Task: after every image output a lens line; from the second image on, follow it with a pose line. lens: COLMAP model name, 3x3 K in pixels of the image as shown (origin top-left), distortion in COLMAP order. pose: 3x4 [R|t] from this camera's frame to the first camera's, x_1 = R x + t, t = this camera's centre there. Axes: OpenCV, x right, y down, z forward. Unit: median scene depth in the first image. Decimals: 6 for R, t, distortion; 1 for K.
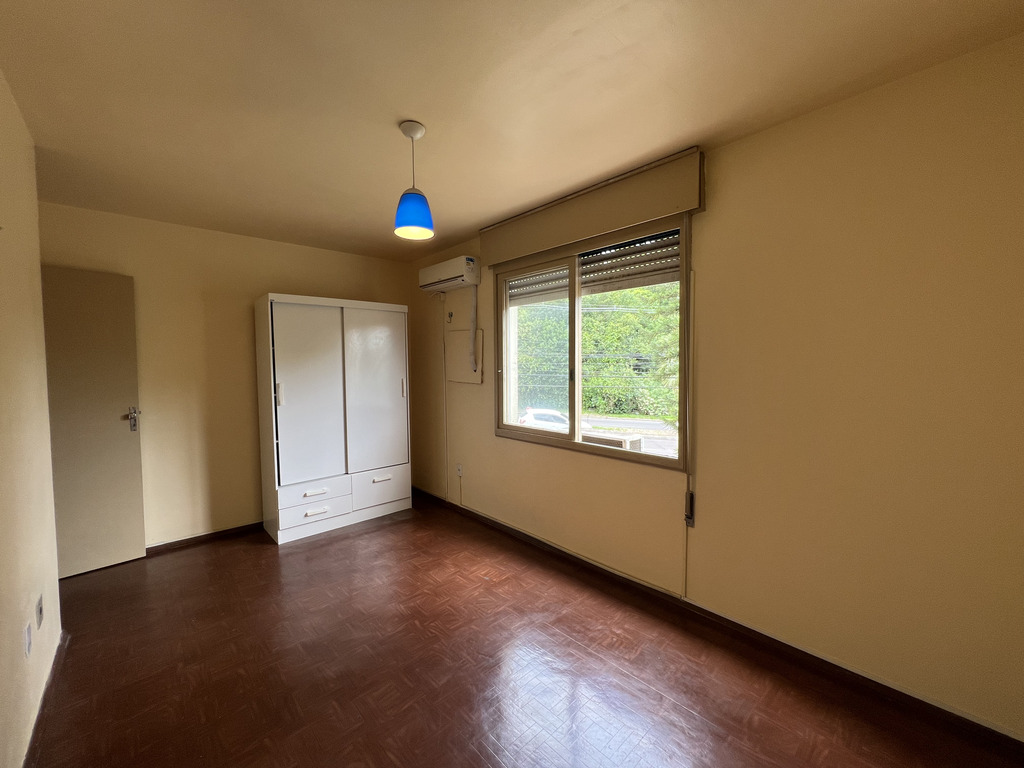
lens RADIAL K [[412.1, 0, 509.2], [0, 412.1, 380.4], [0, 0, 1]] dist [-0.000416, 0.000315]
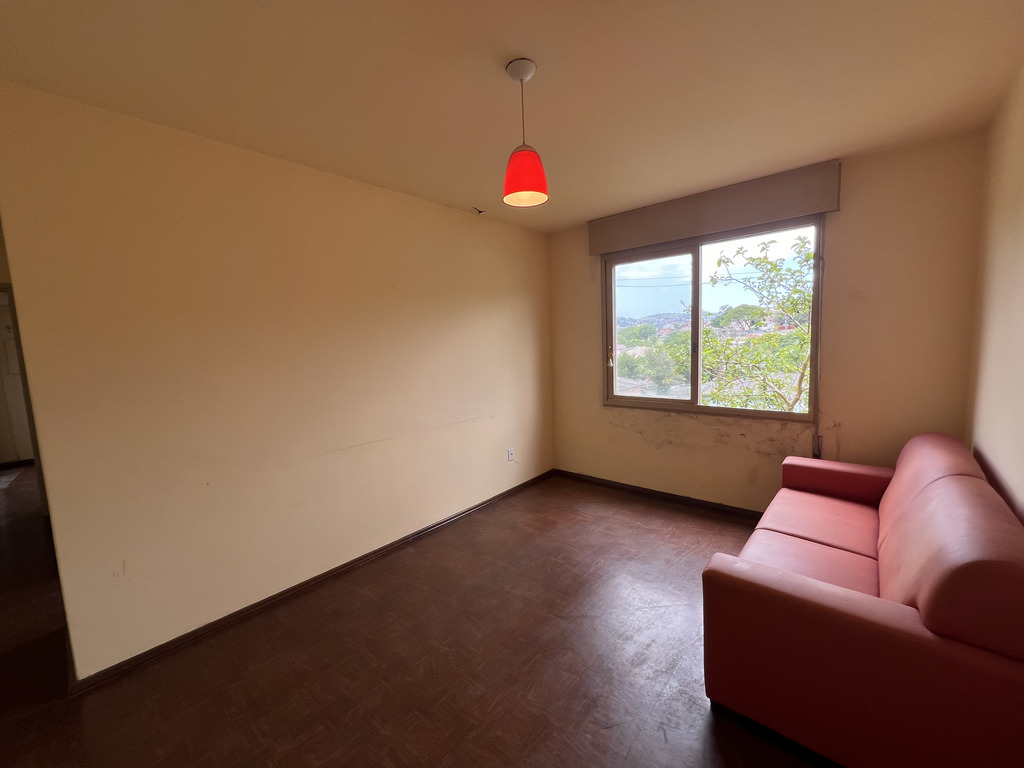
lens RADIAL K [[412.1, 0, 510.0], [0, 412.1, 383.4], [0, 0, 1]] dist [-0.000416, 0.000315]
pose [[0.993893, -0.045527, 0.100521, -0.433785], [0.039358, 0.997267, 0.062521, -0.006711], [-0.103093, -0.058183, 0.992969, -0.078674]]
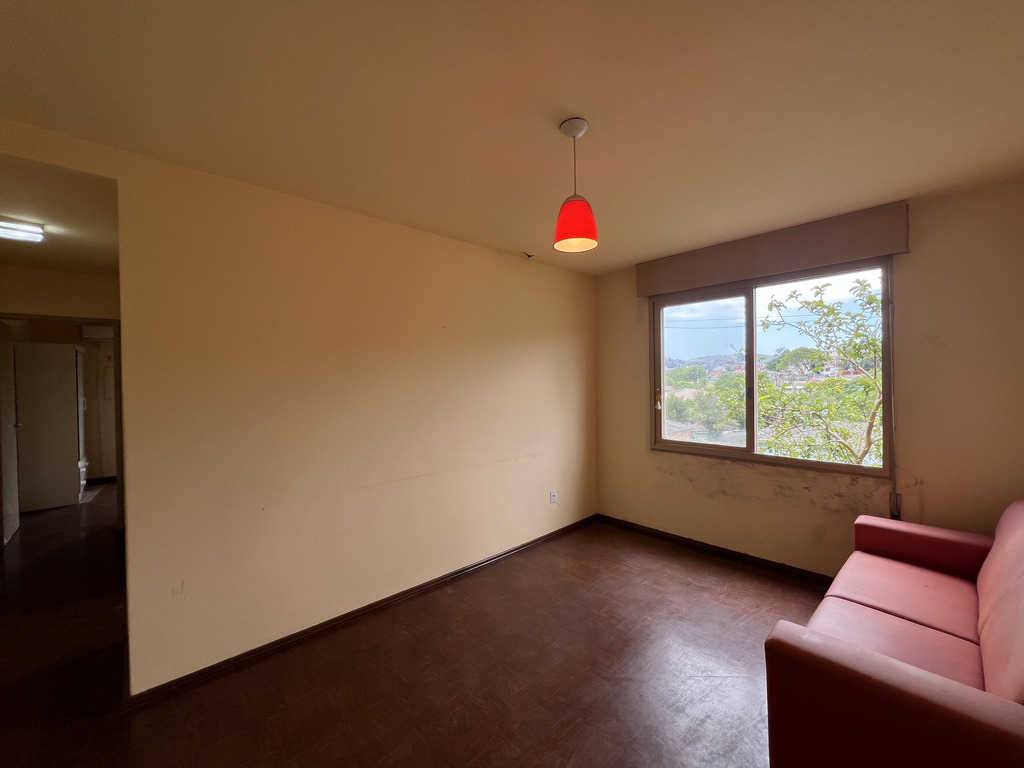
lens RADIAL K [[412.1, 0, 509.7], [0, 412.1, 383.0], [0, 0, 1]] dist [-0.000416, 0.000315]
pose [[0.999945, -0.010428, -0.000961, -0.438649], [0.010390, 0.999396, -0.033175, -0.008832], [0.001306, 0.033164, 0.999449, -0.081516]]
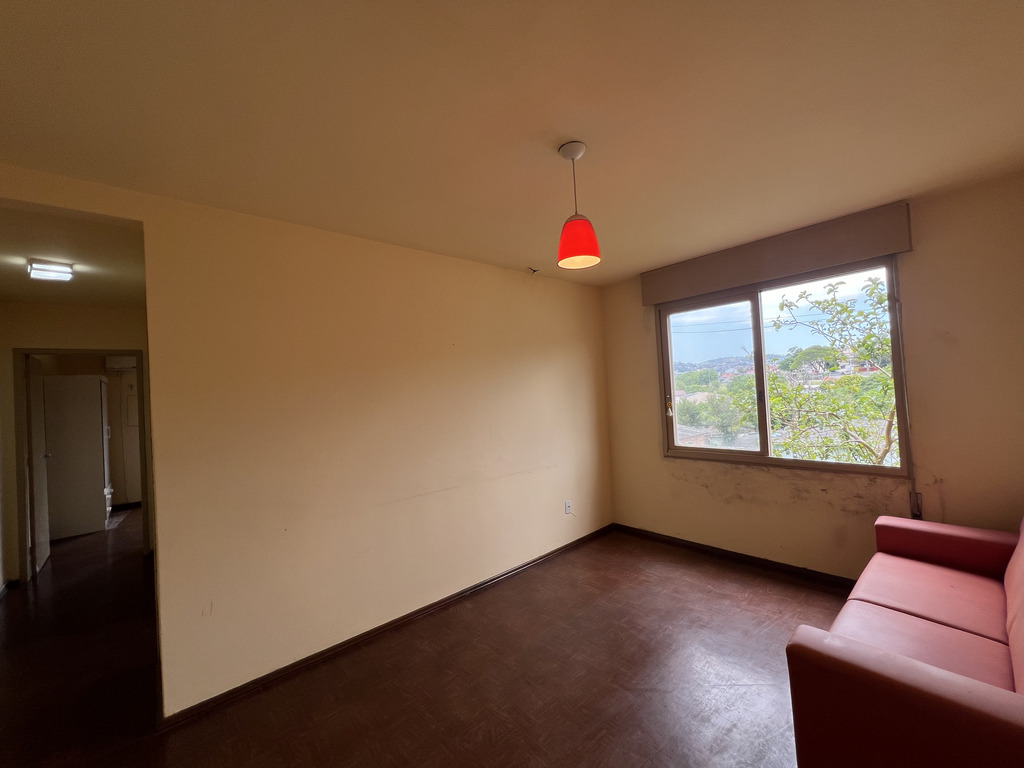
lens RADIAL K [[412.1, 0, 509.9], [0, 412.1, 383.0], [0, 0, 1]] dist [-0.000416, 0.000315]
pose [[0.998373, -0.051630, -0.024216, -0.439307], [0.050079, 0.996893, -0.060805, -0.014181], [0.027280, 0.059493, 0.997856, -0.096998]]
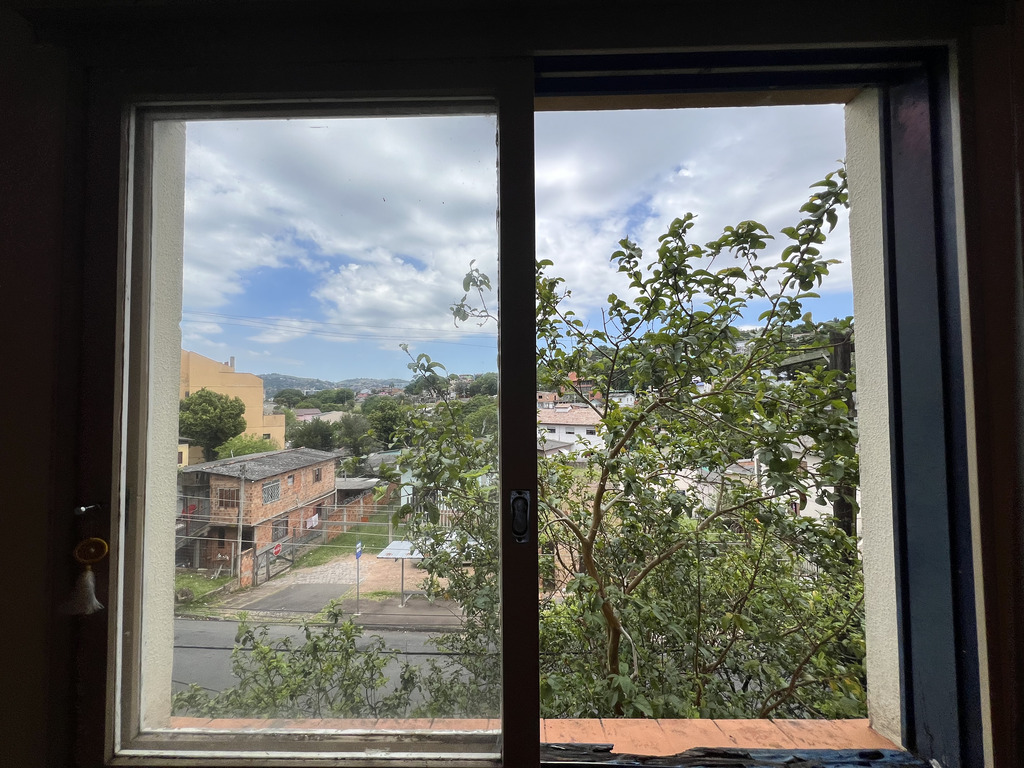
lens RADIAL K [[412.1, 0, 505.6], [0, 412.1, 385.3], [0, 0, 1]] dist [-0.000416, 0.000315]
pose [[0.699051, 0.019810, 0.714797, -0.033376], [0.034571, 0.997511, -0.061455, -0.066817], [-0.714235, 0.067671, 0.696626, 0.746957]]
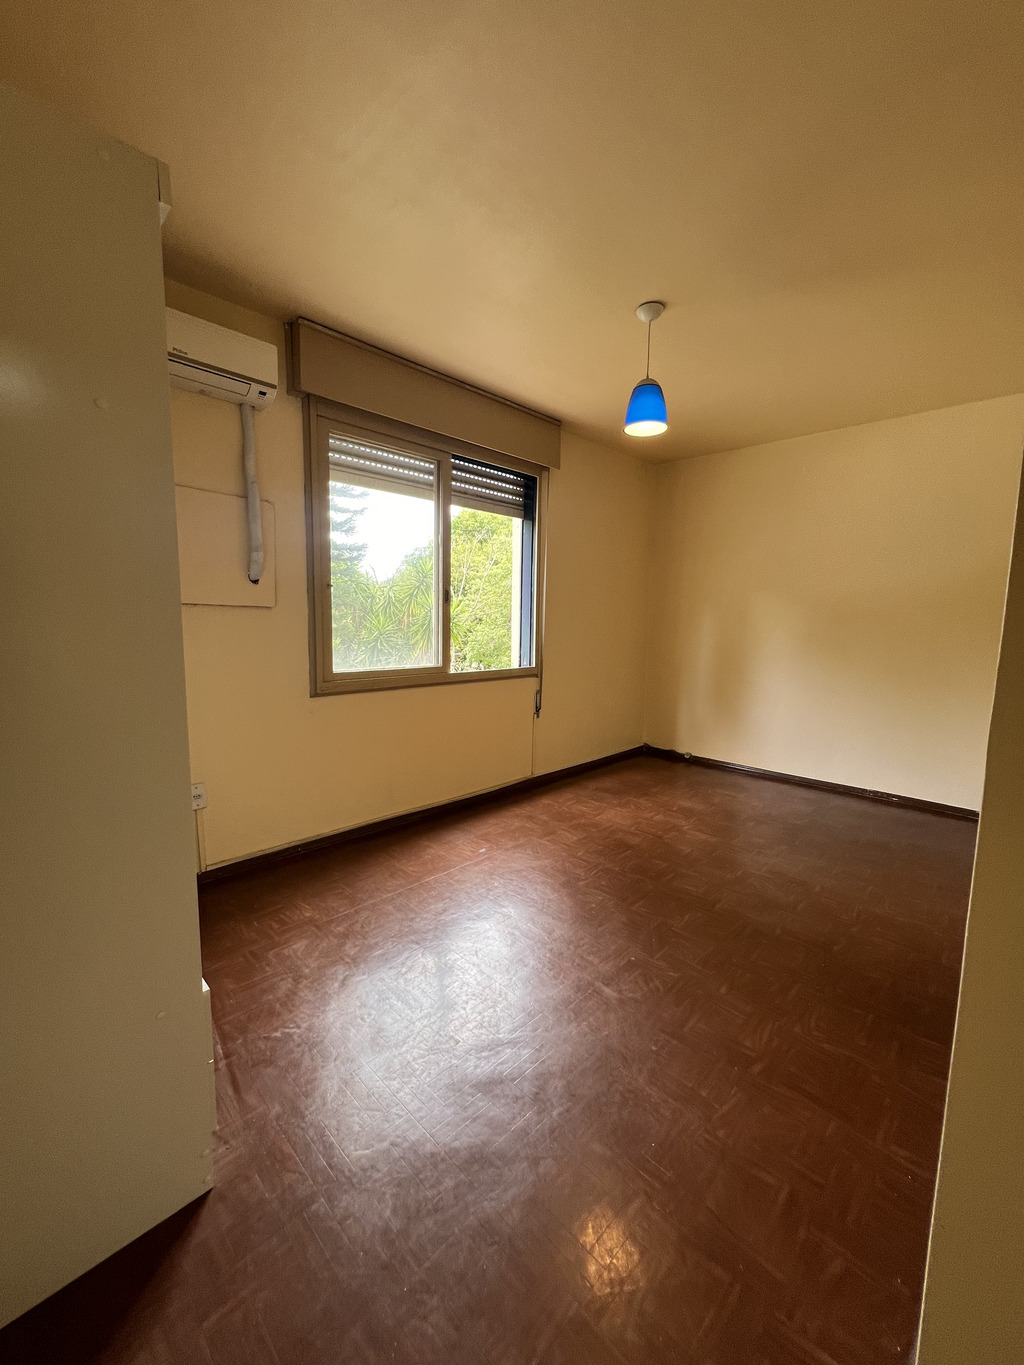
lens RADIAL K [[549.3, 0, 512.9], [0, 549.3, 678.3], [0, 0, 1]] dist [-0.000416, 0.000315]
pose [[-0.040081, -0.108262, 0.993314, -0.911500], [0.021551, 0.993788, 0.109183, 0.032105], [-0.998964, 0.025783, -0.037499, 0.828642]]
